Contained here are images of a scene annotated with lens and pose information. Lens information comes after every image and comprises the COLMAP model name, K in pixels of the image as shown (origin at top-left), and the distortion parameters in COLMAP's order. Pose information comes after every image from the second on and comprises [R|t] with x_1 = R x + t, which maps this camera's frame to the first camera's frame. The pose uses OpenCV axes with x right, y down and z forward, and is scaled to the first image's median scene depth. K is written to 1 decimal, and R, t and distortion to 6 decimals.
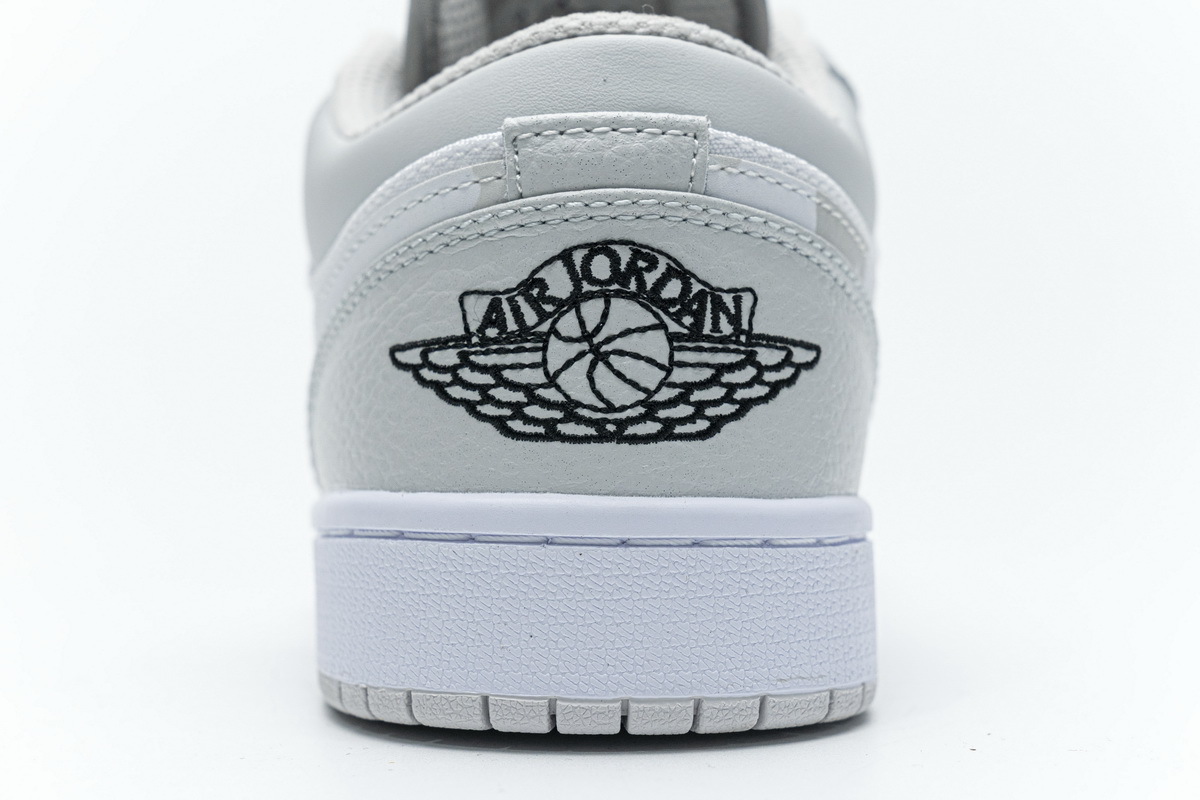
lens RADIAL K [[2267.9, 0, 600.0], [0, 2267.9, 400.0], [0, 0, 1]] dist [0.001411, -0.379602]
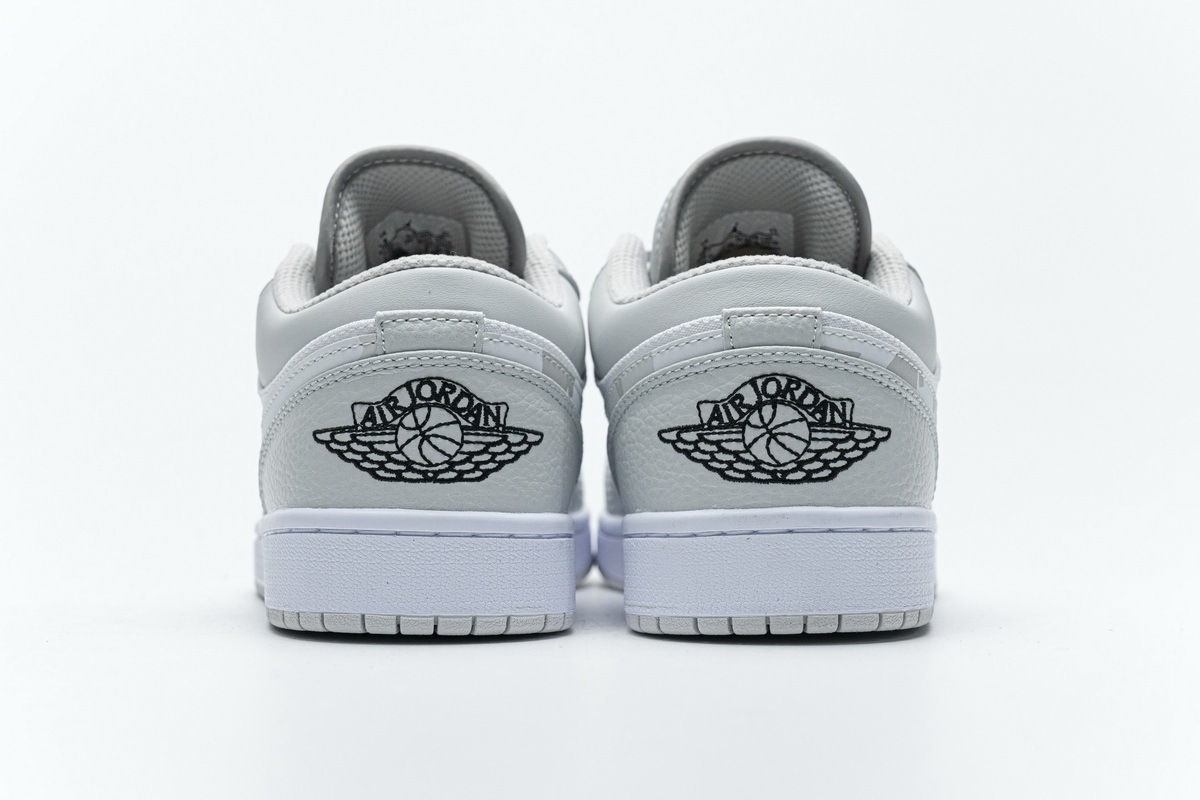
lens RADIAL K [[2267.9, 0, 600.0], [0, 2267.9, 400.0], [0, 0, 1]] dist [0.001411, -0.379602]
pose [[0.997503, 0.011264, 0.069721, 0.013292], [-0.009211, 0.999517, -0.029694, 0.004560], [-0.070022, 0.028978, 0.997124, -0.916532]]
